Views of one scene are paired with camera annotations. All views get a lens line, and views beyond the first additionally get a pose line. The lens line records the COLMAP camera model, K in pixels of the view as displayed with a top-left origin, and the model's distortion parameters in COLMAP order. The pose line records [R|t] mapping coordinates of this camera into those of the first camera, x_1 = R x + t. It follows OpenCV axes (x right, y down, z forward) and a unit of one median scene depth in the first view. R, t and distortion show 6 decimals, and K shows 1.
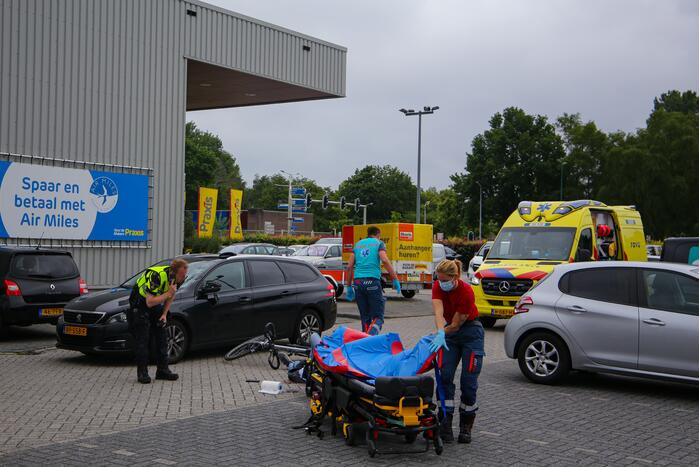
lens RADIAL K [[885.2, 0, 349.5], [0, 885.2, 233.5], [0, 0, 1]] dist [0.075041, 0.028306]
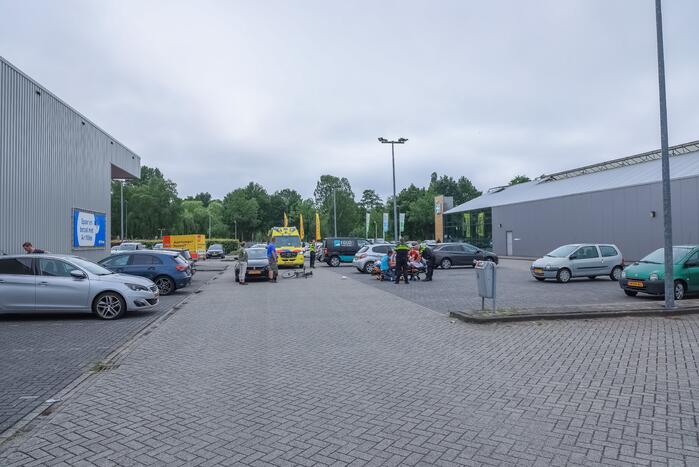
lens RADIAL K [[885.2, 0, 349.5], [0, 885.2, 233.5], [0, 0, 1]] dist [0.075041, 0.028306]
pose [[0.681748, -0.026004, 0.731125, -1.533338], [0.019920, 0.999657, 0.016980, -0.050357], [-0.731316, 0.002988, 0.682032, -1.005696]]
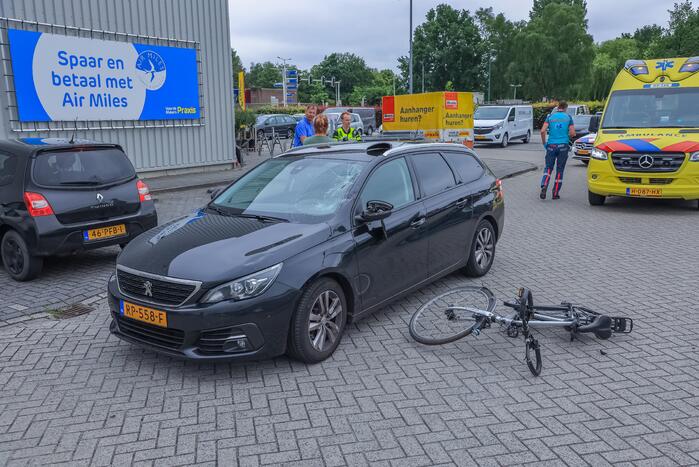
lens RADIAL K [[608.1, 0, 359.7], [0, 608.1, 231.9], [0, 0, 1]] dist [0.019736, 0.018099]
pose [[0.997641, -0.045199, 0.051667, -0.102384], [0.033498, 0.977489, 0.208308, -0.004065], [-0.059919, -0.206086, 0.976698, 0.339096]]
